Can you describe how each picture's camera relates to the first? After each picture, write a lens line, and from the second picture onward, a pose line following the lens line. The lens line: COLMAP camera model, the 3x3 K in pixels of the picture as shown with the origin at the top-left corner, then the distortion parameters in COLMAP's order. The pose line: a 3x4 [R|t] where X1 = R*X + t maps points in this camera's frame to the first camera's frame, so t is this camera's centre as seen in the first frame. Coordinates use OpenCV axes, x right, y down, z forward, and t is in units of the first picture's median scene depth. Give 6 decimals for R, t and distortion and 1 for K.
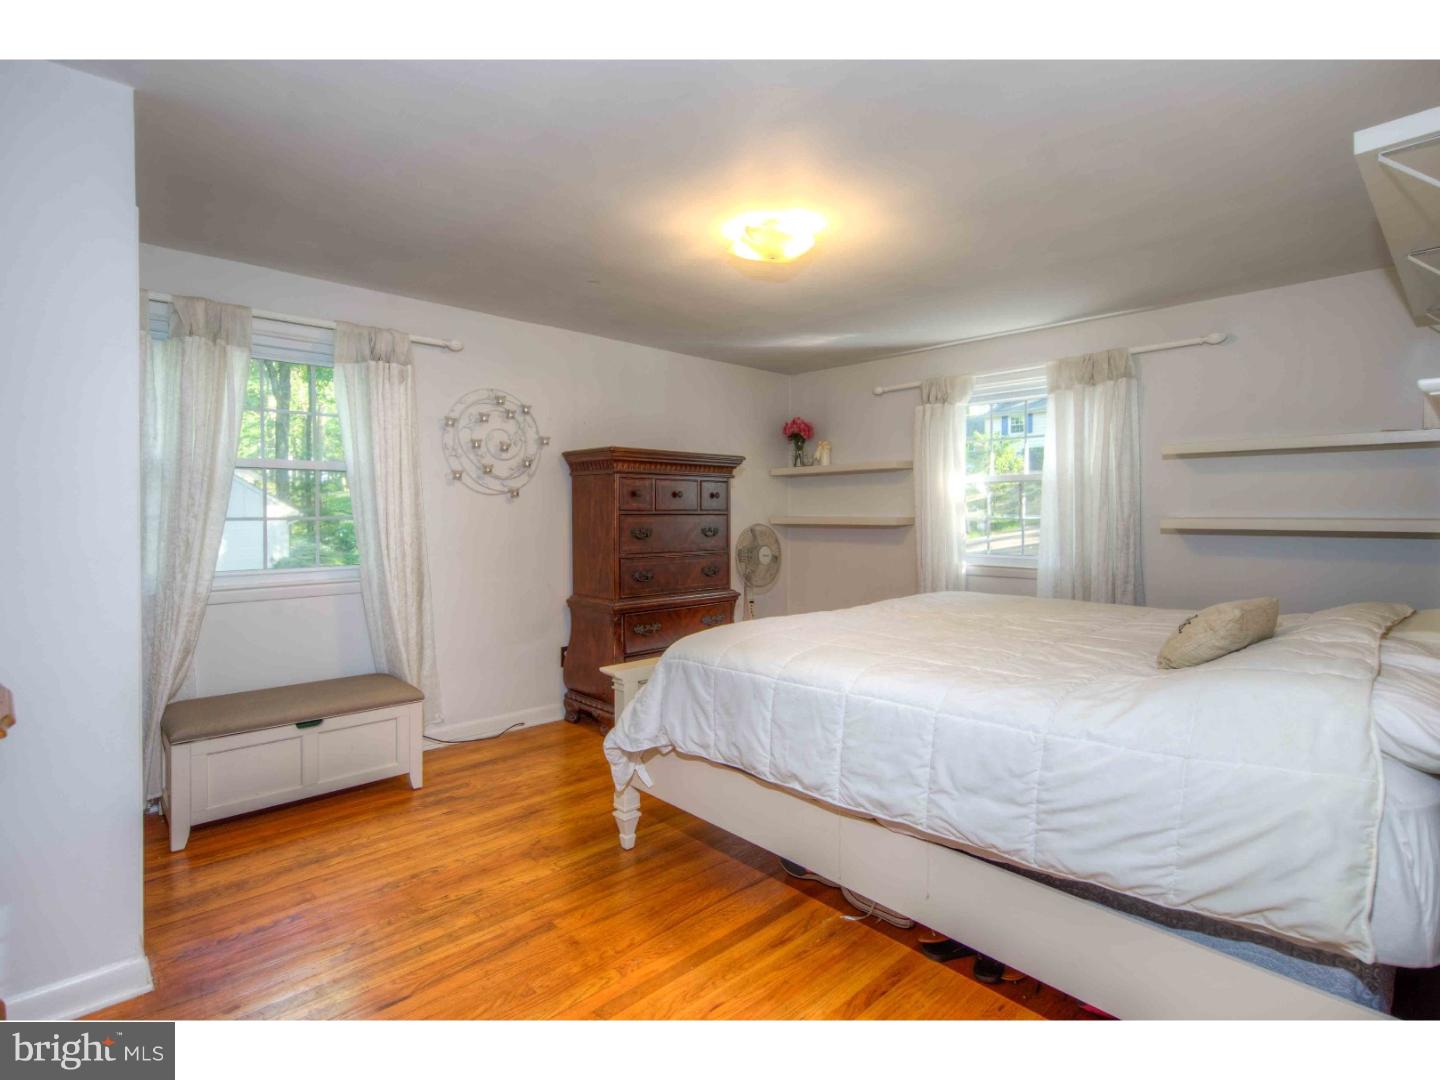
lens RADIAL K [[695.7, 0, 716.2], [0, 695.7, 502.9], [0, 0, 1]] dist [0.002323, 0.000095]
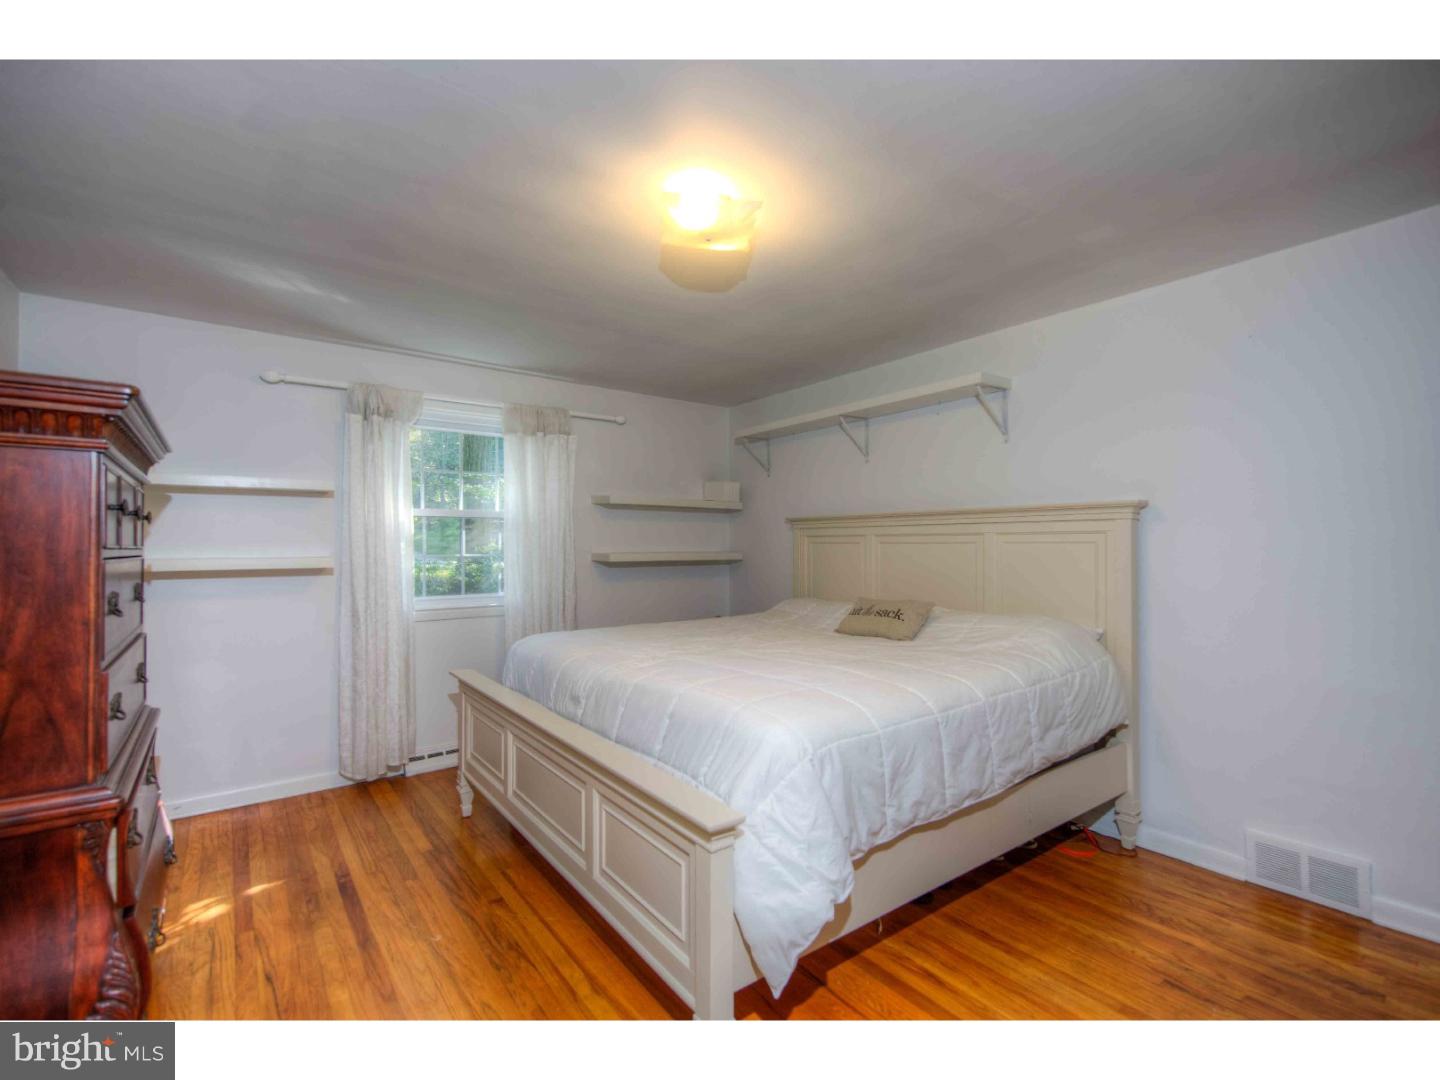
lens RADIAL K [[657.1, 0, 715.3], [0, 657.1, 522.0], [0, 0, 1]] dist [0.001574, 0.000107]
pose [[0.108914, 0.038871, 0.993291, -0.466696], [-0.012945, 0.999206, -0.037683, 0.004870], [-0.993967, -0.008754, 0.109330, 0.616839]]
